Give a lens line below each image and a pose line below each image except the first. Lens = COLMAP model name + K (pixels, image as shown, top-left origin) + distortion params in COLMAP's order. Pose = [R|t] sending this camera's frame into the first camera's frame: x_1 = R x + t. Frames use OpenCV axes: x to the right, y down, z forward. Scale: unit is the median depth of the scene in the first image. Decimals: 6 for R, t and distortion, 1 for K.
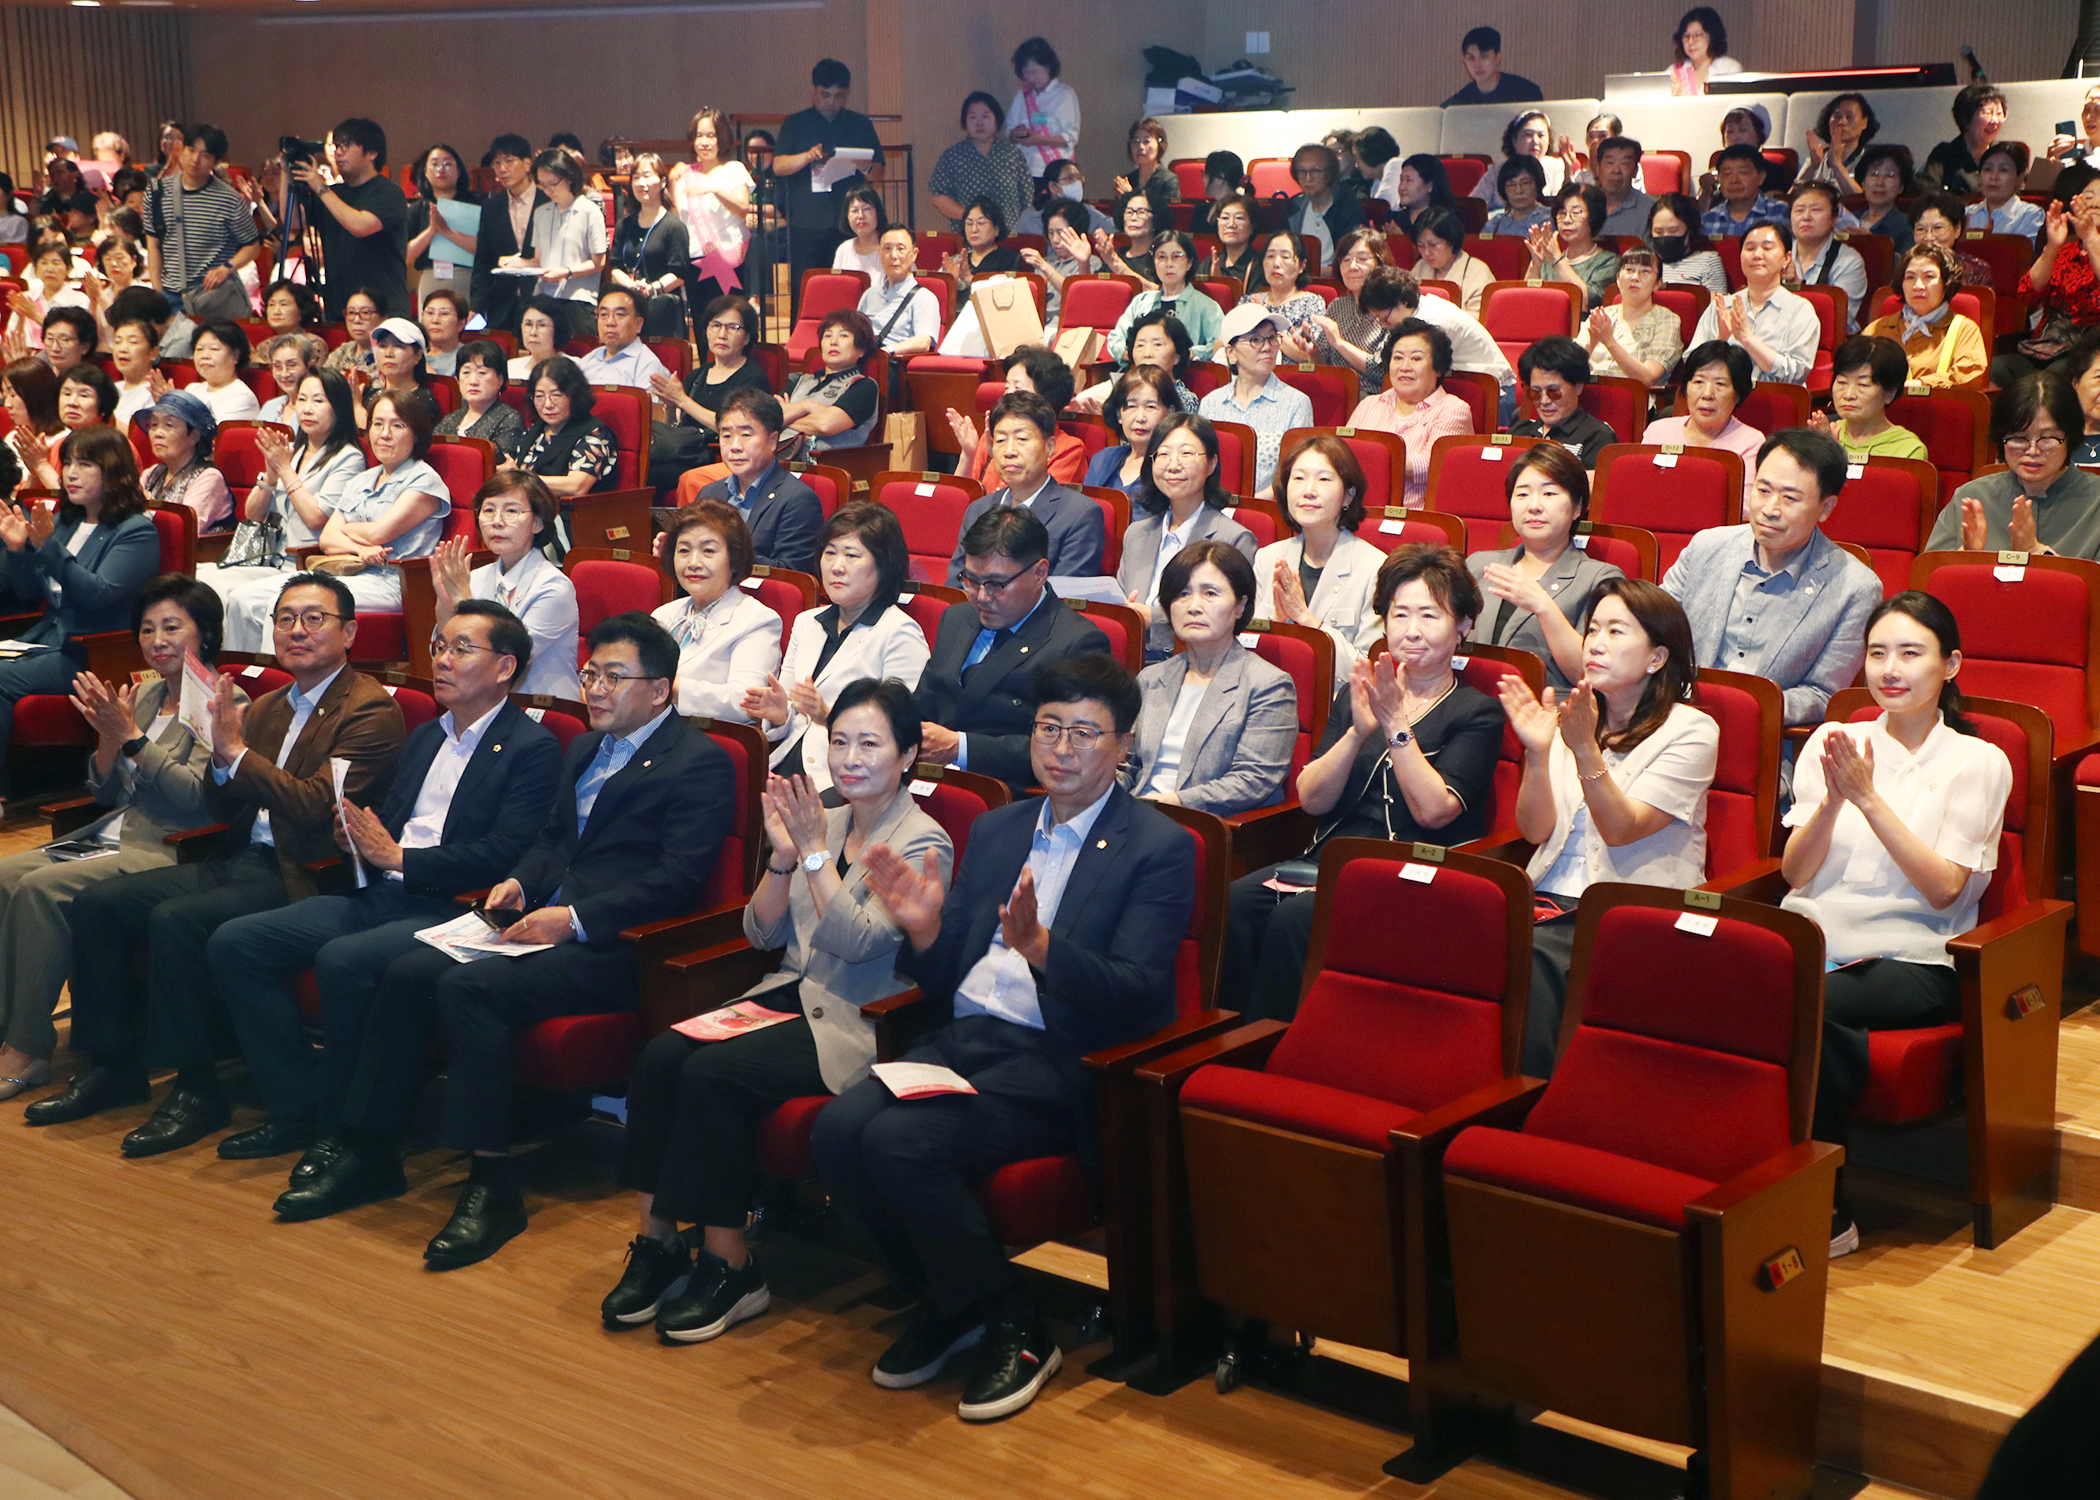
lens RADIAL K [[3057.4, 0, 1050.0], [0, 3057.4, 750.0], [0, 0, 1]] dist [0.024745, 0.461137]
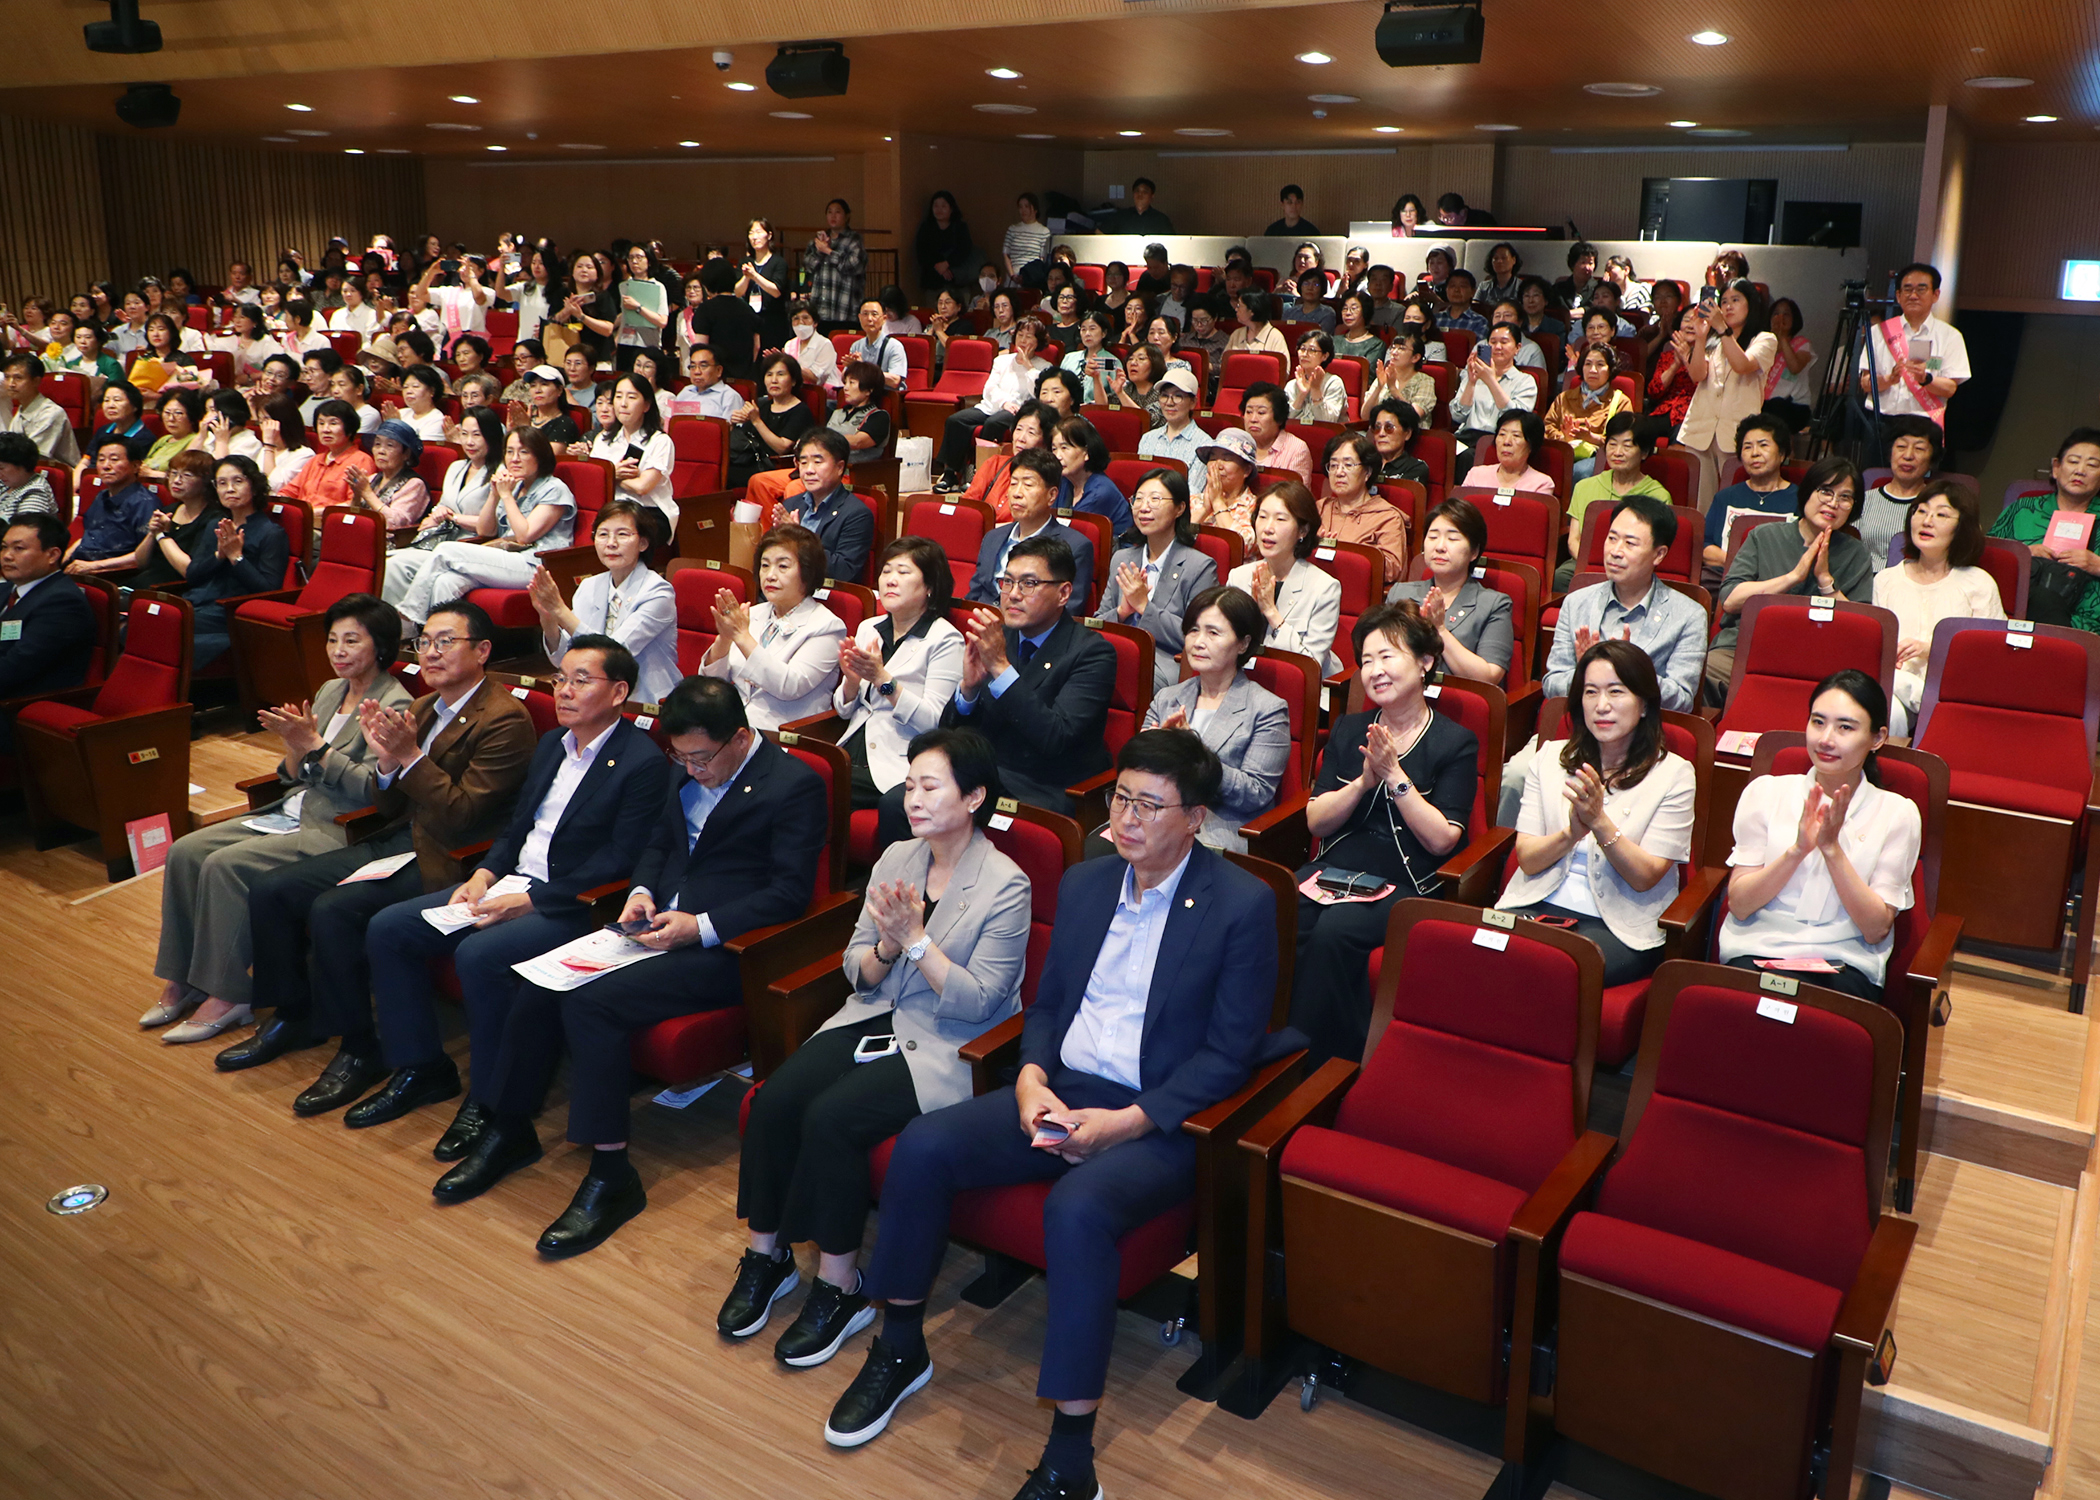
lens RADIAL K [[1687.5, 0, 1175.5], [0, 1687.5, 657.2], [0, 0, 1]] dist [-0.115633, 0.070332]
pose [[0.989808, 0.001569, 0.142398, -0.060185], [-0.007186, 0.999216, 0.038943, -0.066342], [-0.142225, -0.039570, 0.989043, 0.350261]]
